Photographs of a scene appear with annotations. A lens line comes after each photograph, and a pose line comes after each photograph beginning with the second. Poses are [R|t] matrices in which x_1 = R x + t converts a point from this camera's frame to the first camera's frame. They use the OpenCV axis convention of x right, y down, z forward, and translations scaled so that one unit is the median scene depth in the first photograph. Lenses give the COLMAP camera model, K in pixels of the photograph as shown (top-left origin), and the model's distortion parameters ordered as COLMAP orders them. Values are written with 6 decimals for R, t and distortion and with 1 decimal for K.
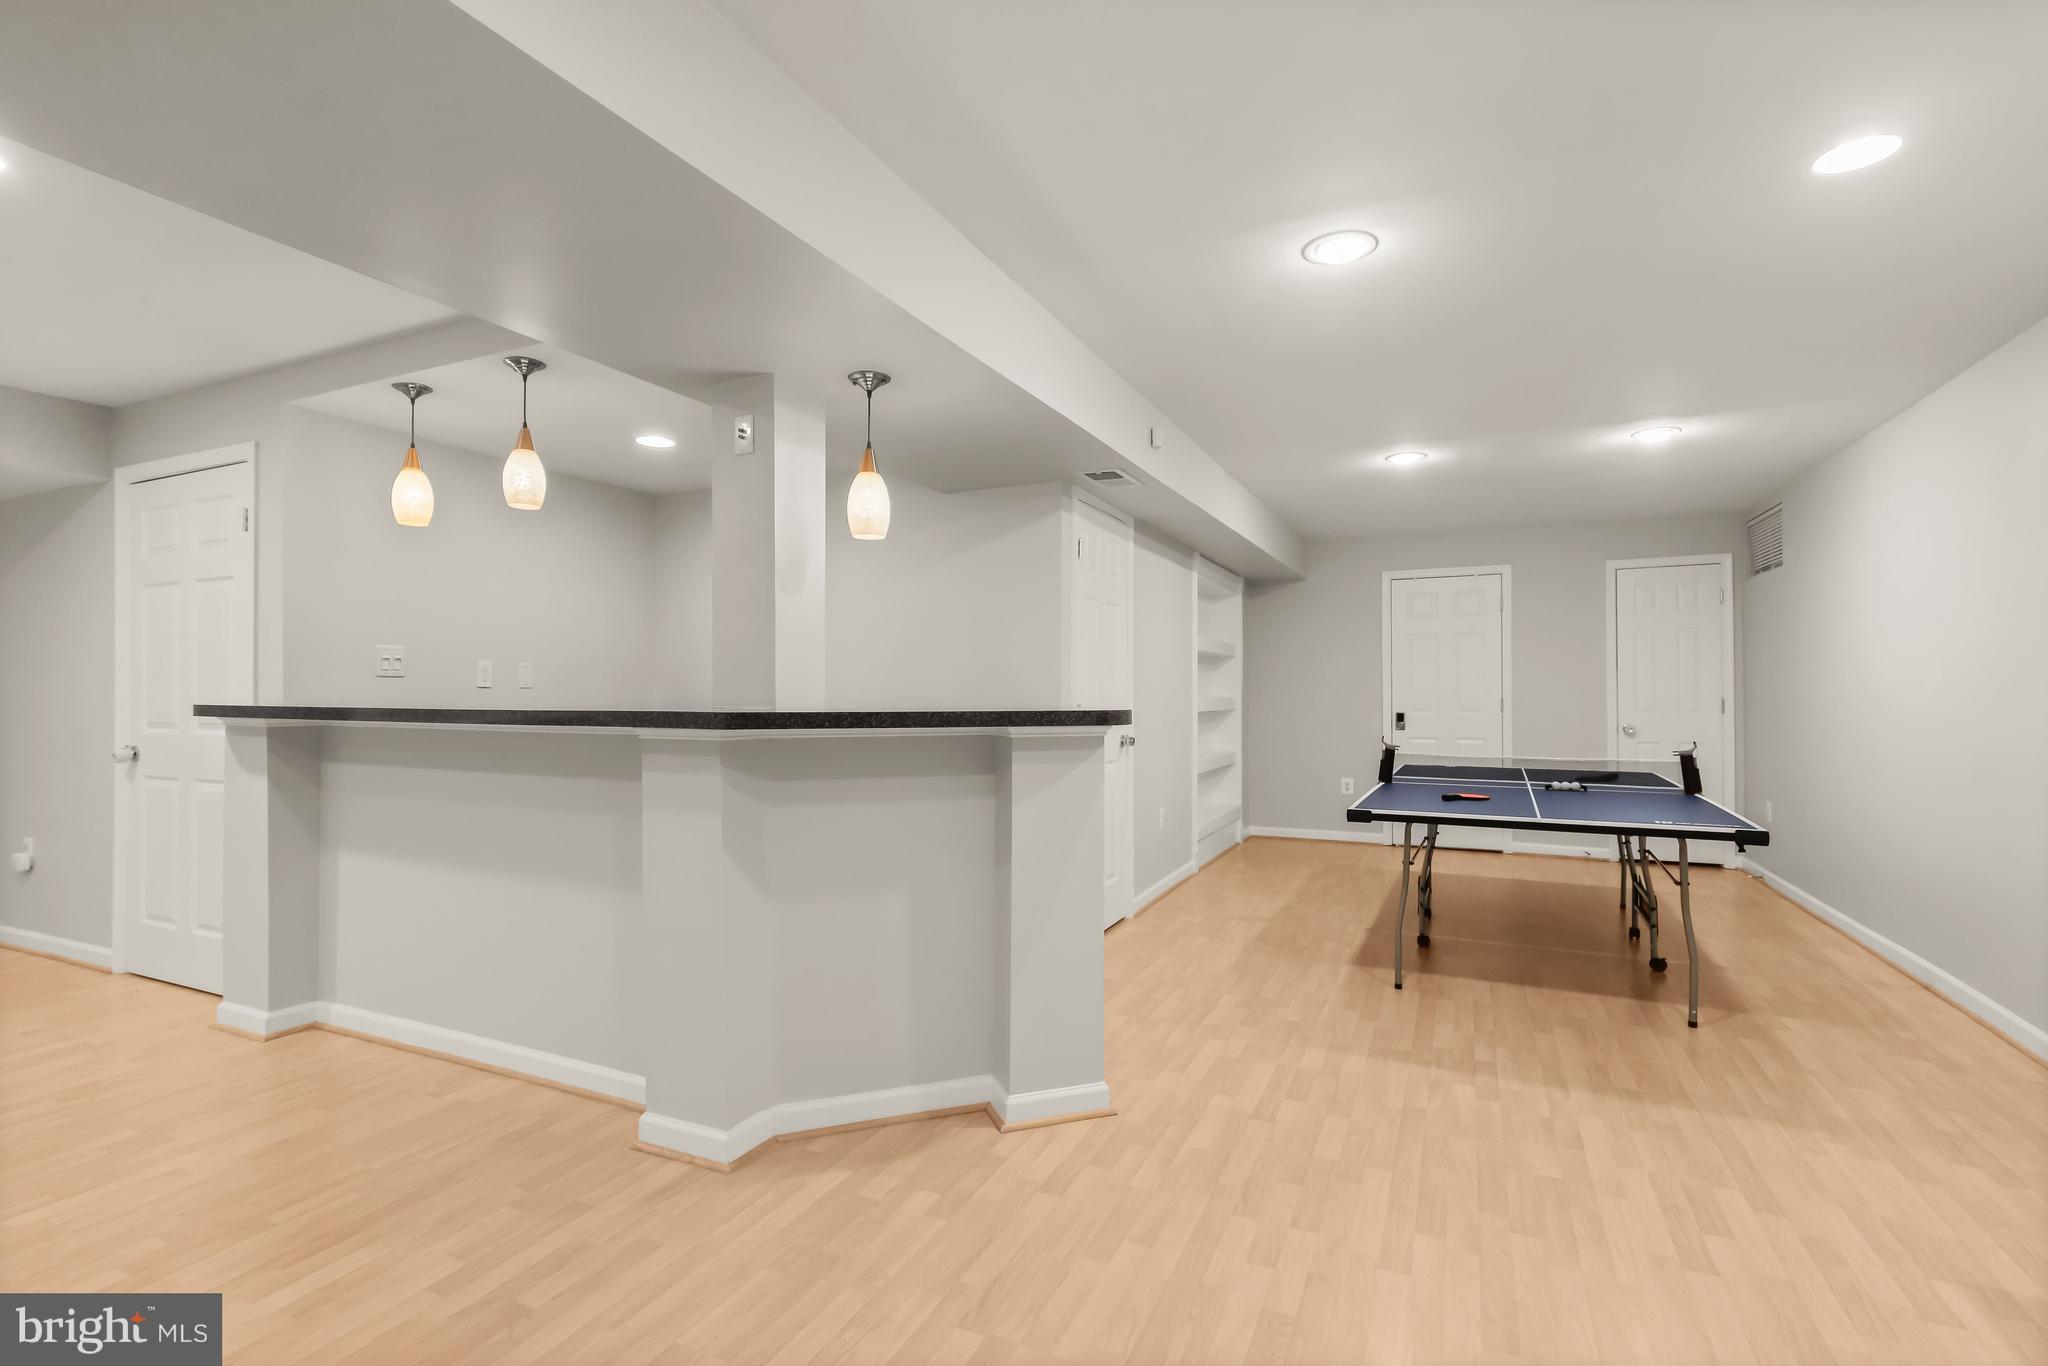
lens RADIAL K [[942.4, 0, 1034.5], [0, 942.4, 691.3], [0, 0, 1]] dist [0.003040, 0.001285]
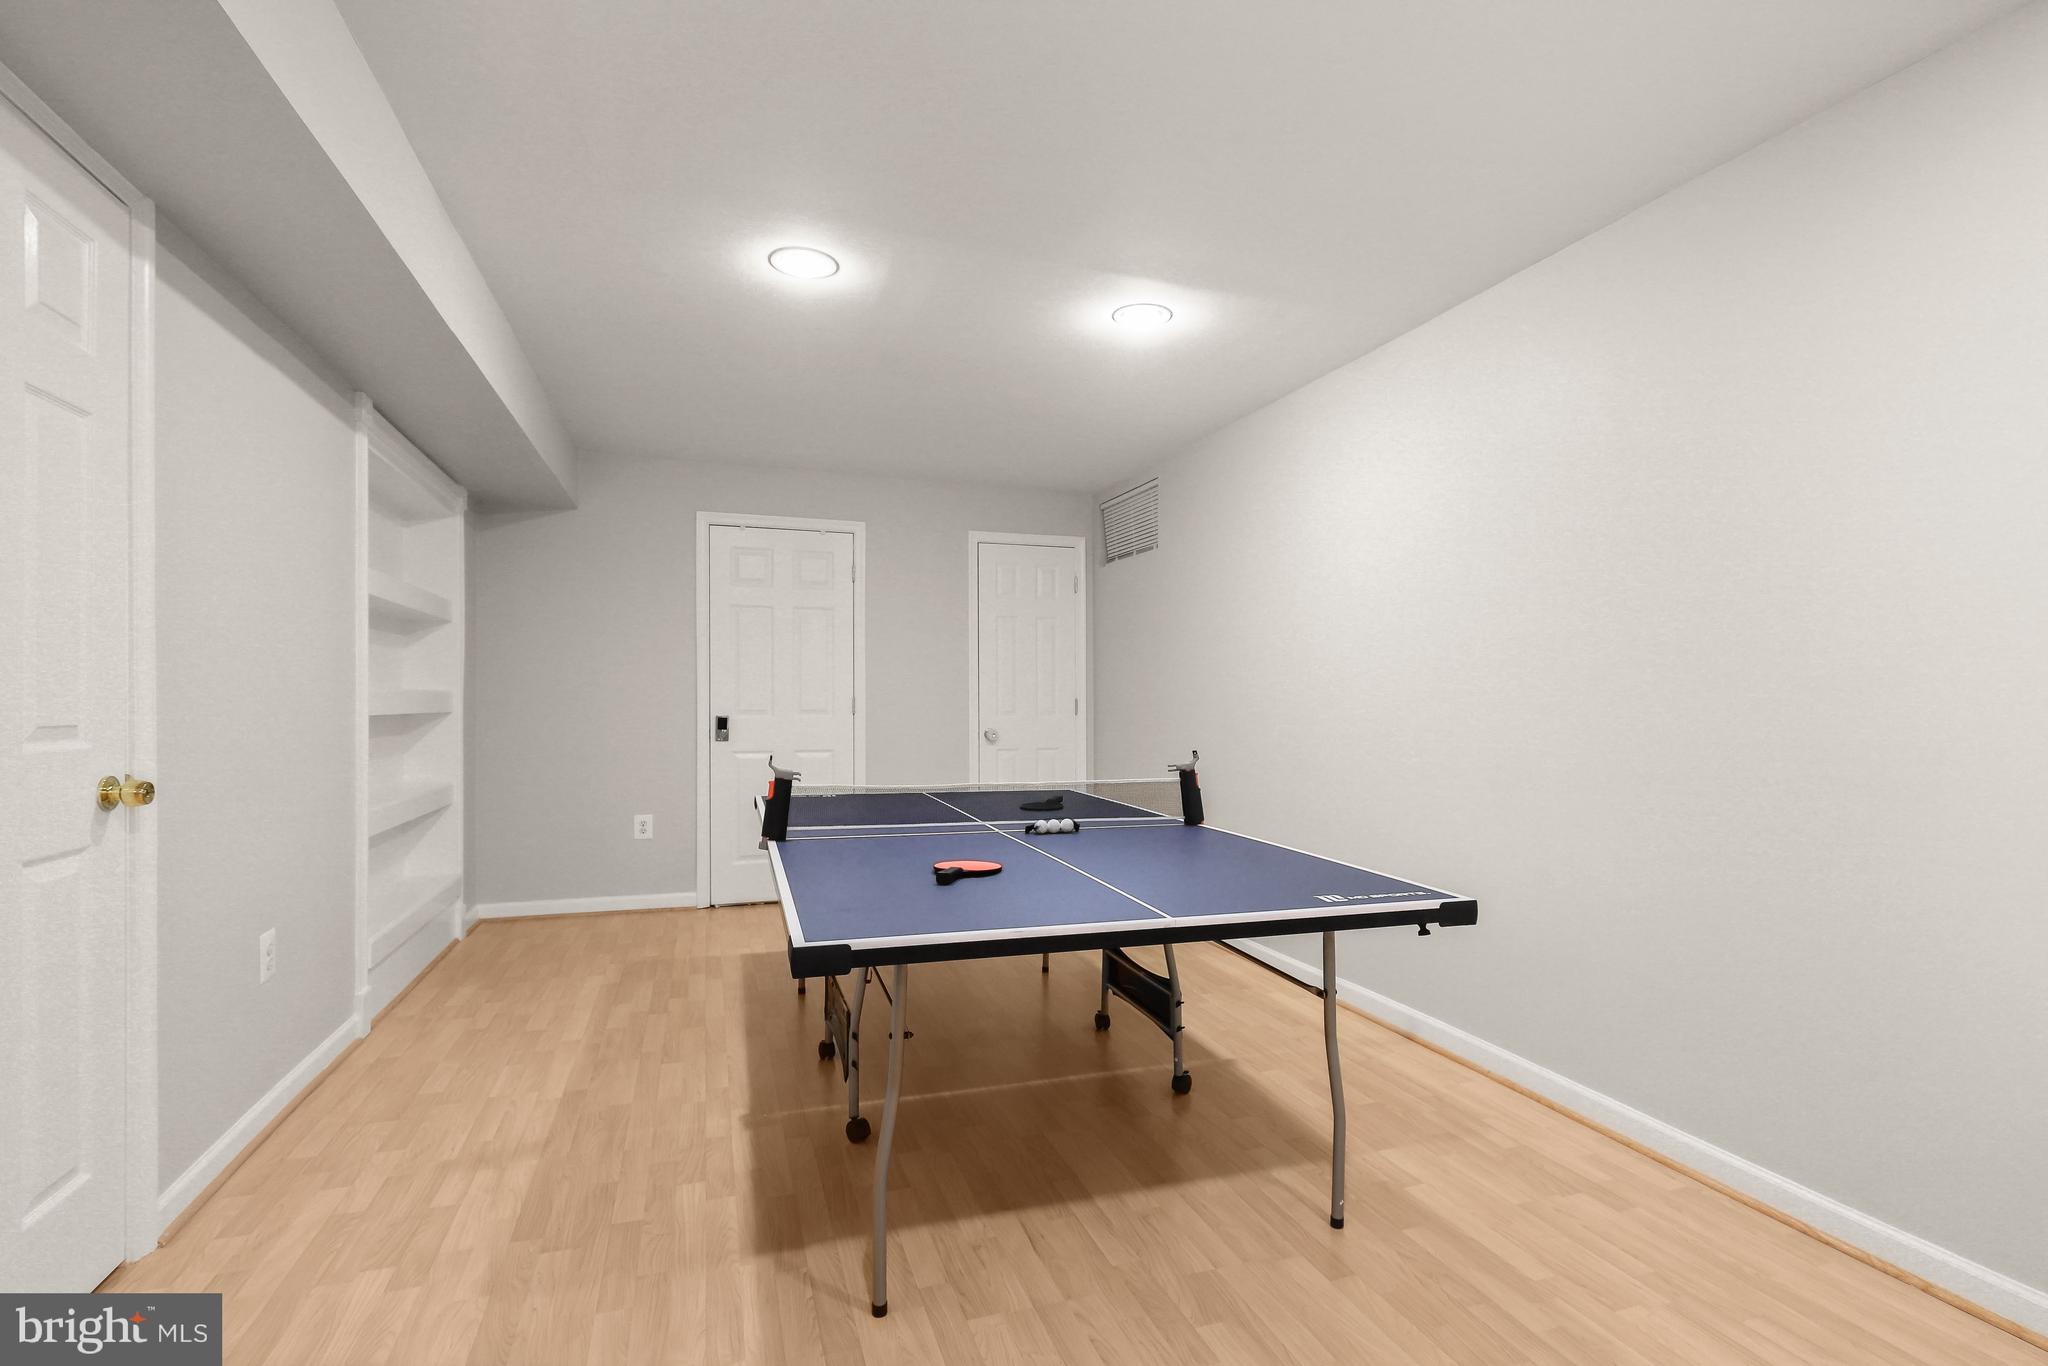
lens RADIAL K [[965.5, 0, 1053.4], [0, 965.5, 714.6], [0, 0, 1]] dist [-0.001179, 0.000033]
pose [[0.713726, -0.003639, 0.700416, 0.129909], [-0.008567, 0.999866, 0.013924, 0.019434], [-0.700373, -0.015938, 0.713599, 0.666261]]
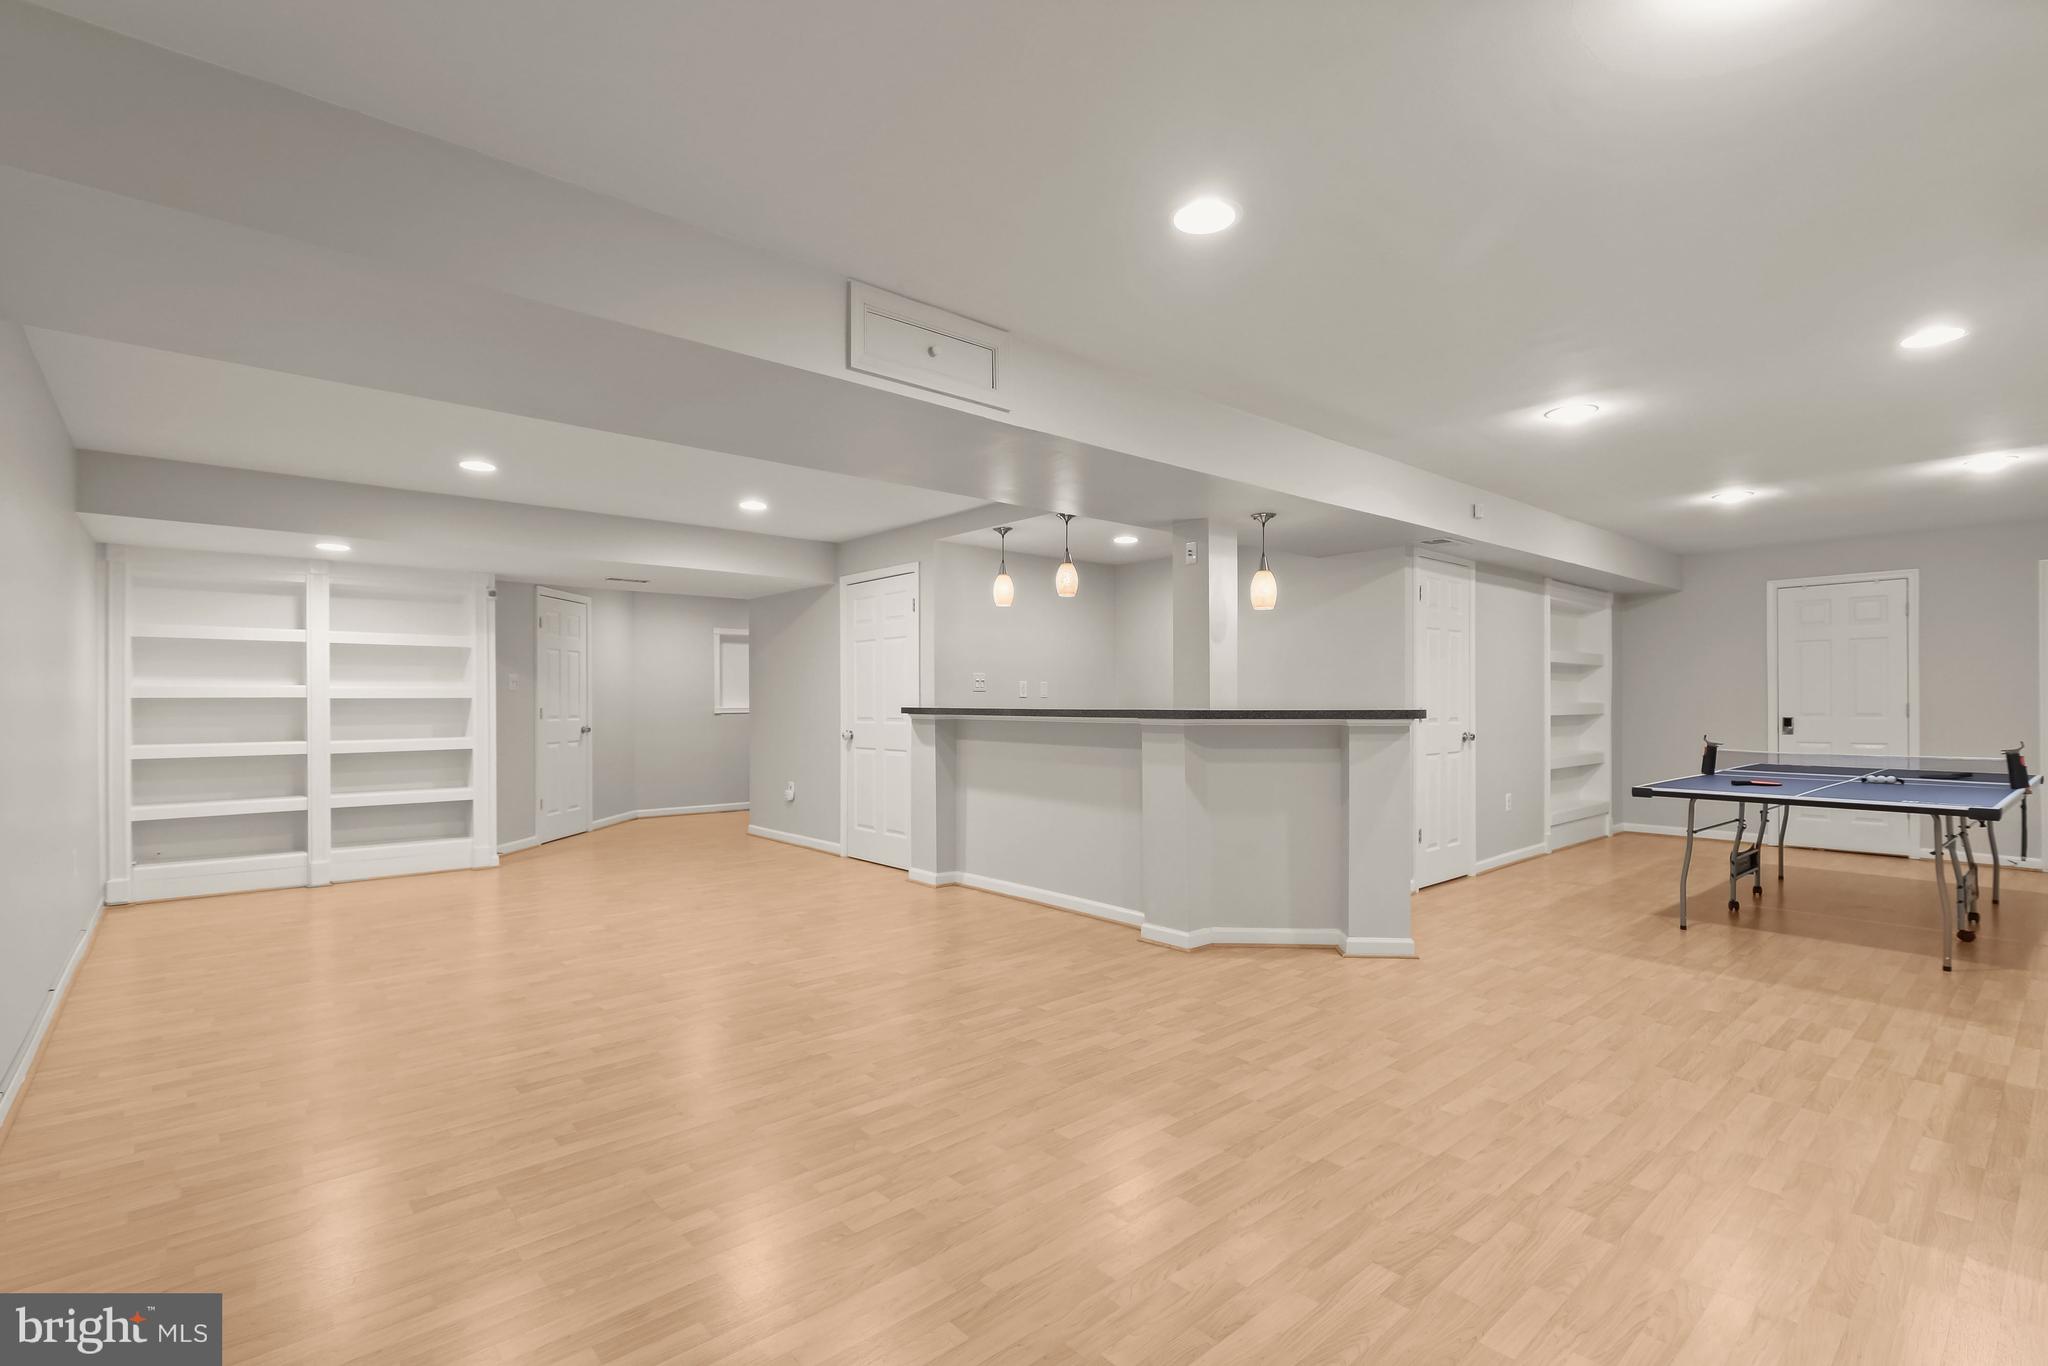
lens RADIAL K [[947.1, 0, 1038.8], [0, 947.1, 702.6], [0, 0, 1]] dist [0.002257, 0.000350]
pose [[0.917862, -0.002228, -0.396894, 0.102622], [0.004003, 0.999985, 0.003644, -0.001142], [0.396880, -0.004933, 0.917857, -0.574925]]
